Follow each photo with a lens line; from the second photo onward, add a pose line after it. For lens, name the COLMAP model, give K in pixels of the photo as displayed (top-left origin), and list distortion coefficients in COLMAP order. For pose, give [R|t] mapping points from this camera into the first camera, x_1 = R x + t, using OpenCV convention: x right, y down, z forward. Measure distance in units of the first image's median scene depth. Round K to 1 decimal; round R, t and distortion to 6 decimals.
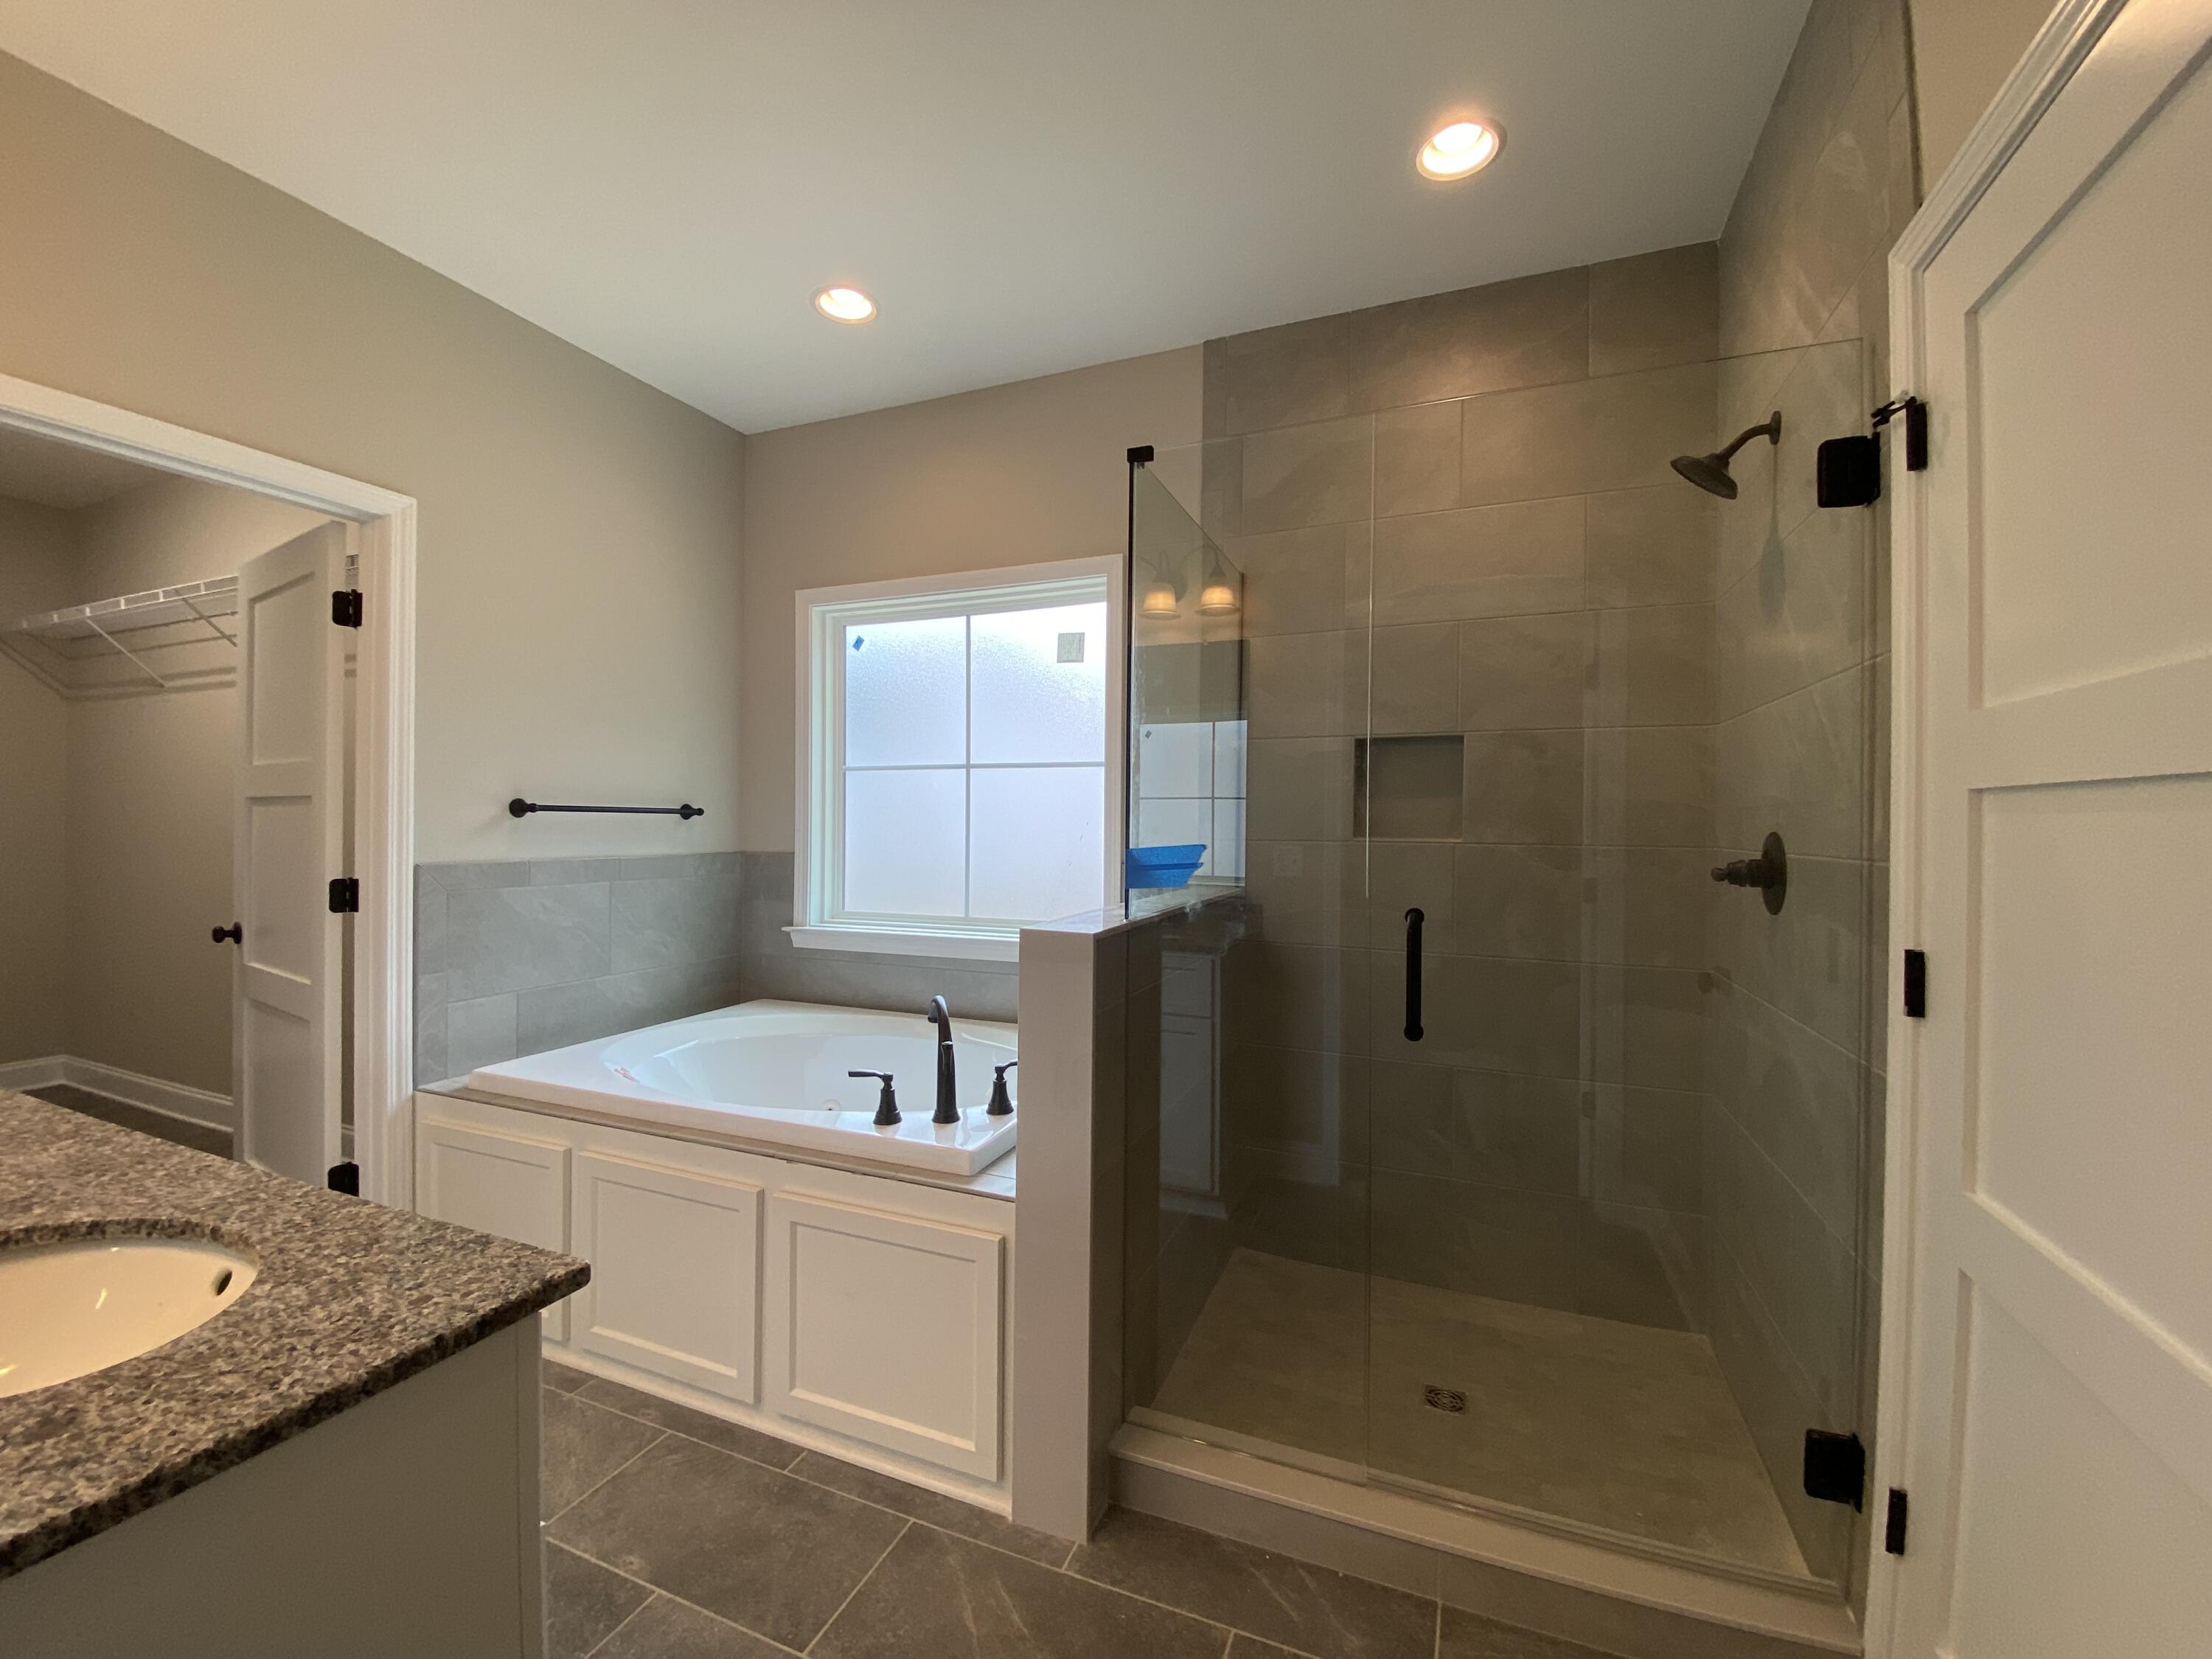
lens RADIAL K [[898.6, 0, 1101.9], [0, 898.6, 825.8], [0, 0, 1]] dist [0.017032, -0.019247]
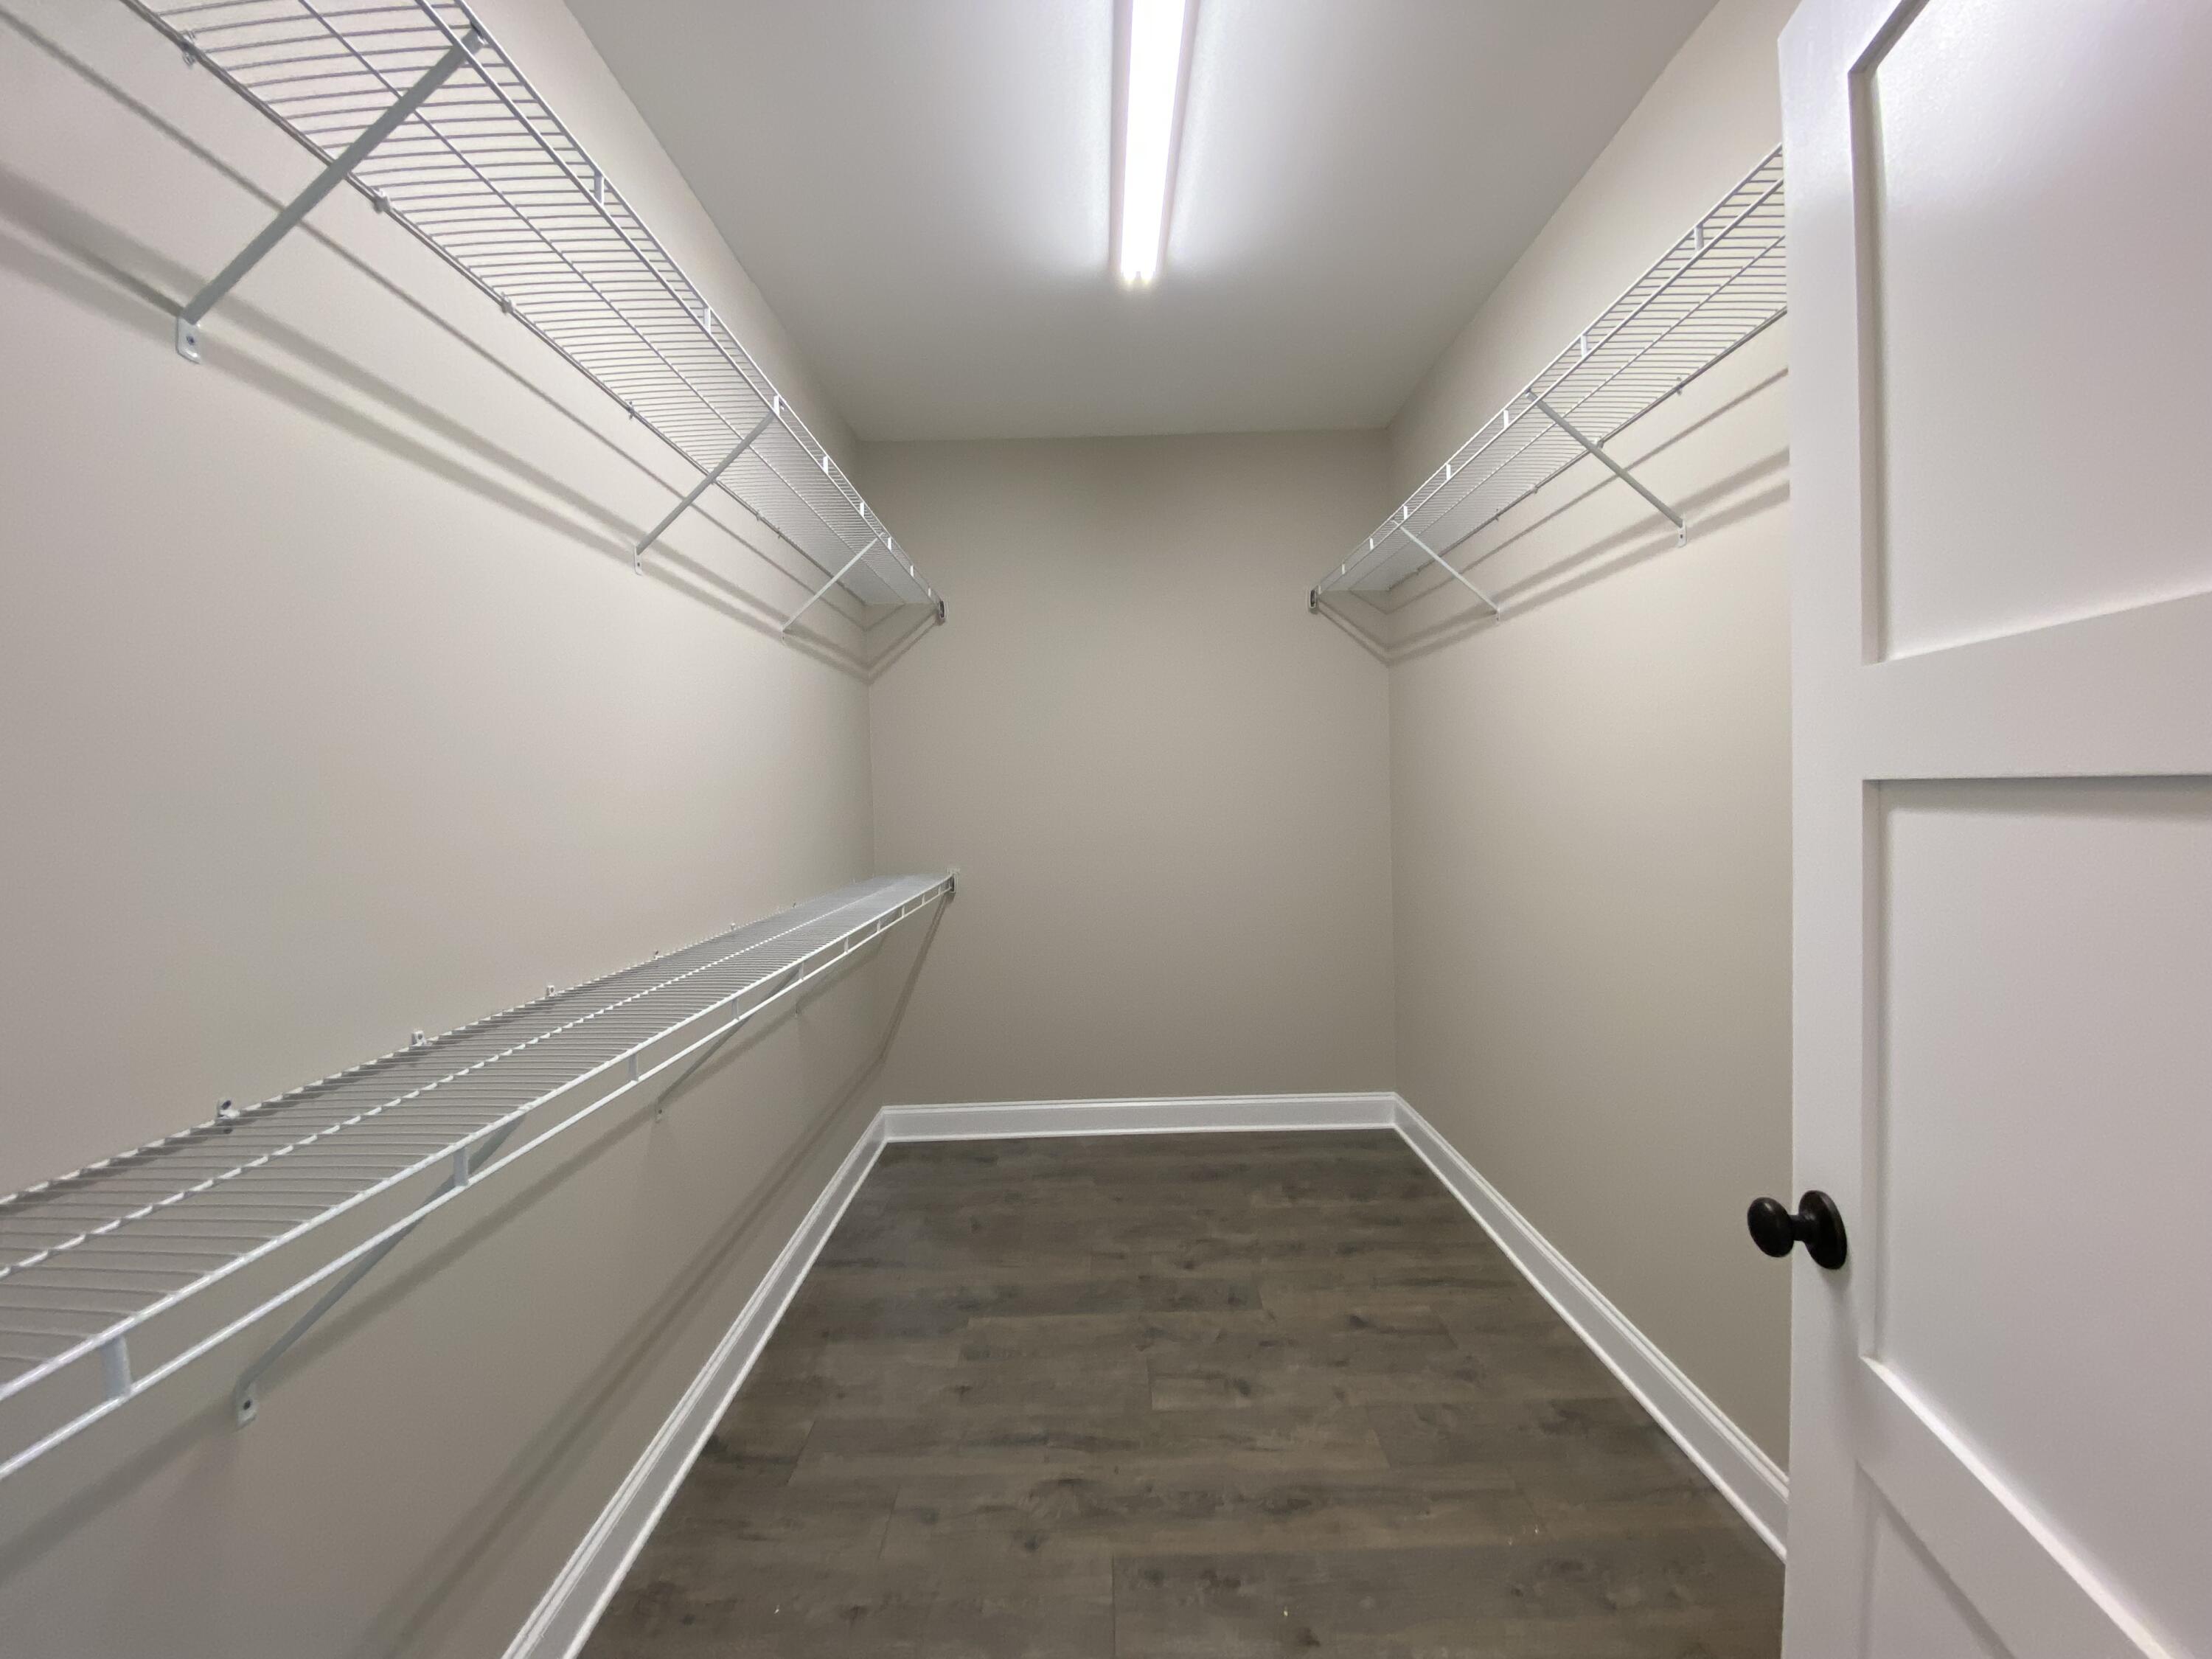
lens RADIAL K [[898.6, 0, 1101.9], [0, 898.6, 825.8], [0, 0, 1]] dist [0.017032, -0.019247]
pose [[0.390807, 0.001455, -0.920472, -0.557709], [0.033542, 0.999312, 0.015821, -0.021171], [0.919861, -0.037058, 0.390489, 0.474455]]
